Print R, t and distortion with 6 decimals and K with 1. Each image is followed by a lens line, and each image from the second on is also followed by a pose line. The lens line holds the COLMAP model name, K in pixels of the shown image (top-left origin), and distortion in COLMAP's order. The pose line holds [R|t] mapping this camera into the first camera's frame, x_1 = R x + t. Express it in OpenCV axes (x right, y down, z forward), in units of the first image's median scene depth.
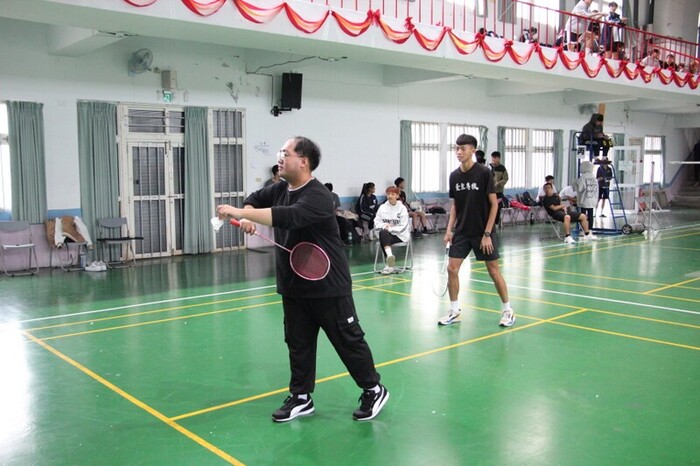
lens RADIAL K [[709.1, 0, 350.4], [0, 709.1, 228.4], [0, 0, 1]] dist [-0.031748, 0.000000]
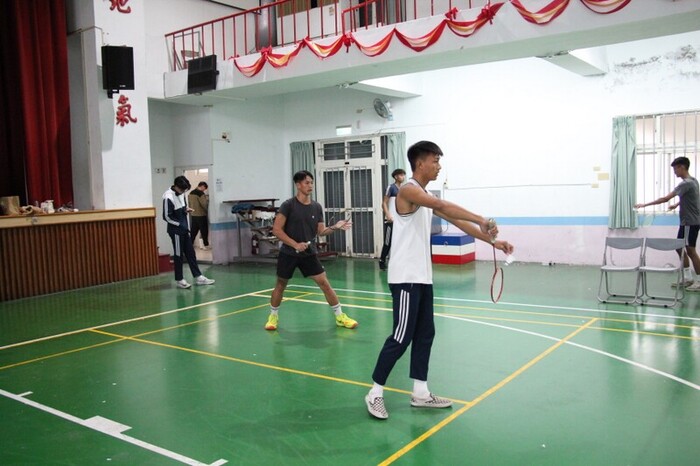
lens RADIAL K [[614.9, 0, 336.8], [0, 614.9, 226.7], [0, 0, 1]] dist [-0.045655, 0.100368]
pose [[0.248465, 0.061819, -0.966666, 0.807069], [-0.052198, 0.997366, 0.050366, -0.068827], [0.967233, 0.037944, 0.251037, 0.708954]]
